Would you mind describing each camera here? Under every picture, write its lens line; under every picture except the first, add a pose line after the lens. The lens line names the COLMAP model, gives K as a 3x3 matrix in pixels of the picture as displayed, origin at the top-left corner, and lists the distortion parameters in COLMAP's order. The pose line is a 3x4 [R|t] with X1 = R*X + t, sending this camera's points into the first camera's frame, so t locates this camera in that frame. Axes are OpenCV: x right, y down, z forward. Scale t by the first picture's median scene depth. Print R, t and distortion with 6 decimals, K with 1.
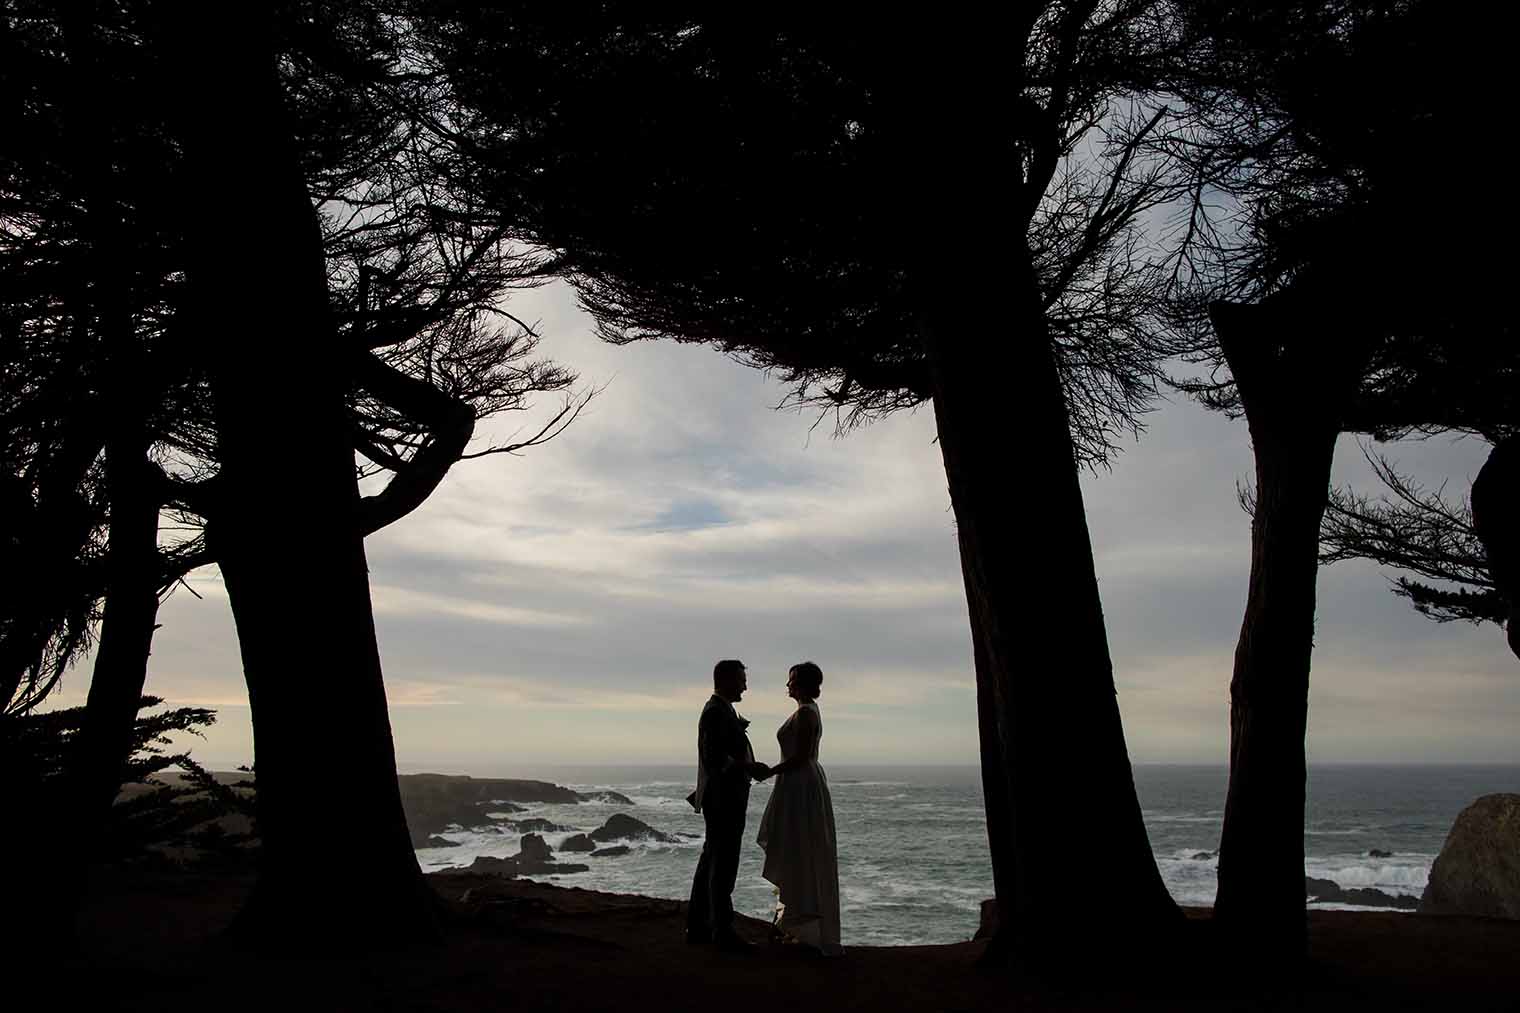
lens RADIAL K [[1066.8, 0, 760.0], [0, 1066.8, 506.5], [0, 0, 1]] dist [-0.028776, -0.001417]
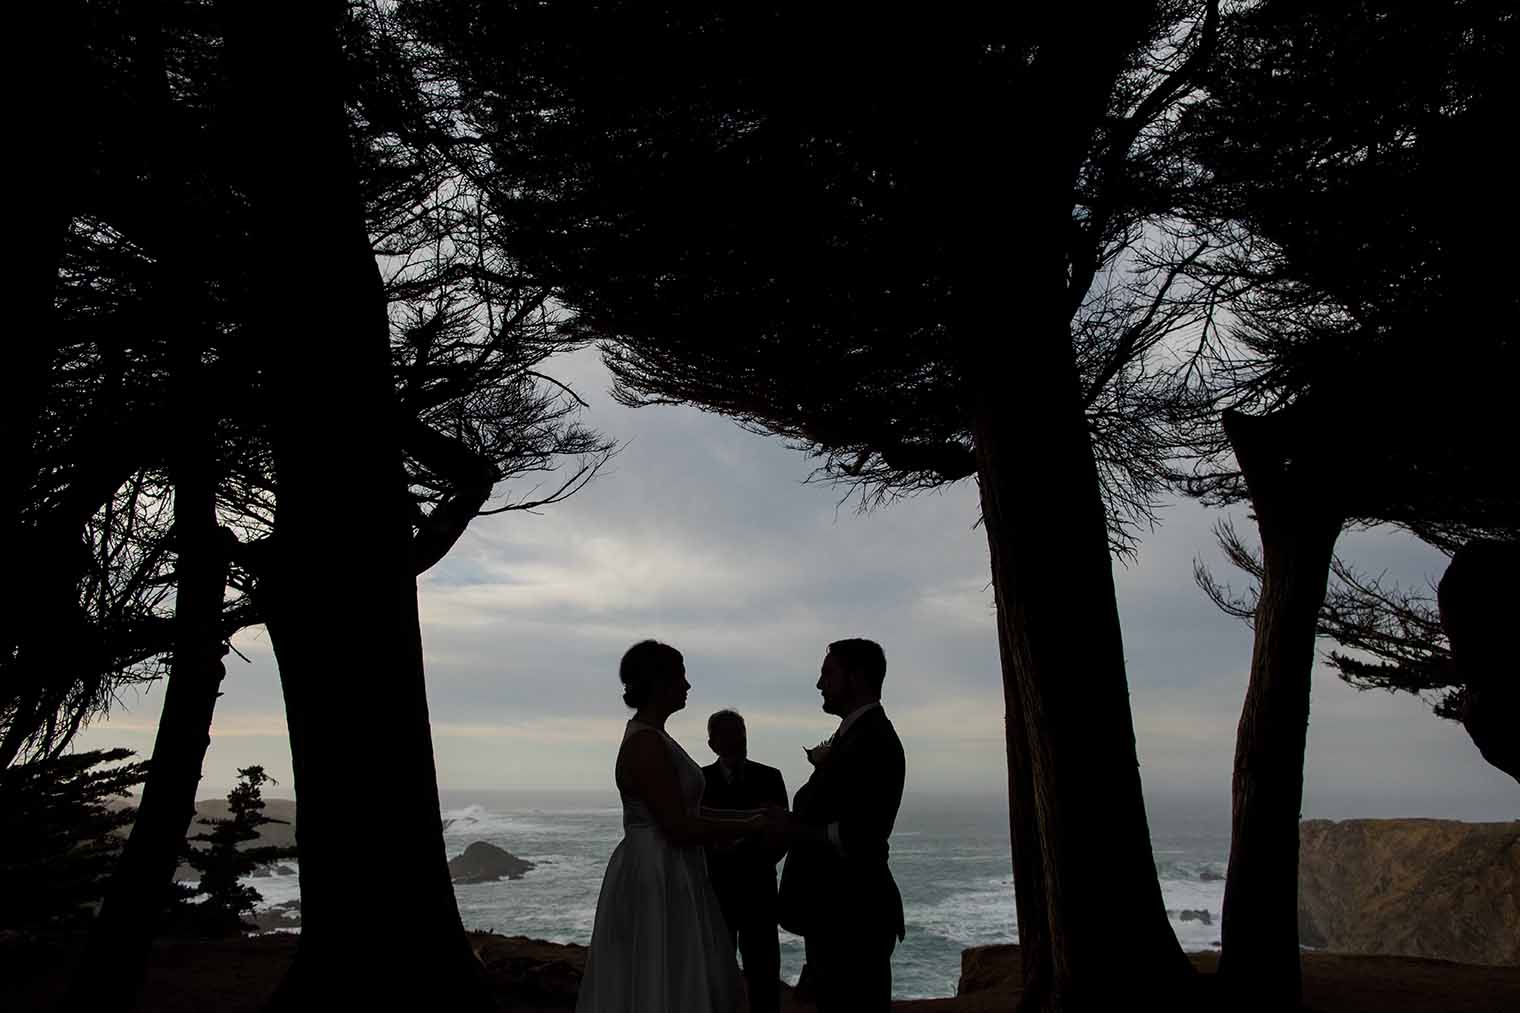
lens RADIAL K [[1066.8, 0, 760.0], [0, 1066.8, 506.5], [0, 0, 1]] dist [-0.028776, -0.001417]
pose [[0.990195, 0.038205, 0.134366, -0.170277], [-0.034899, 0.999029, -0.026873, -0.039231], [-0.135262, 0.021920, 0.990567, -0.029366]]
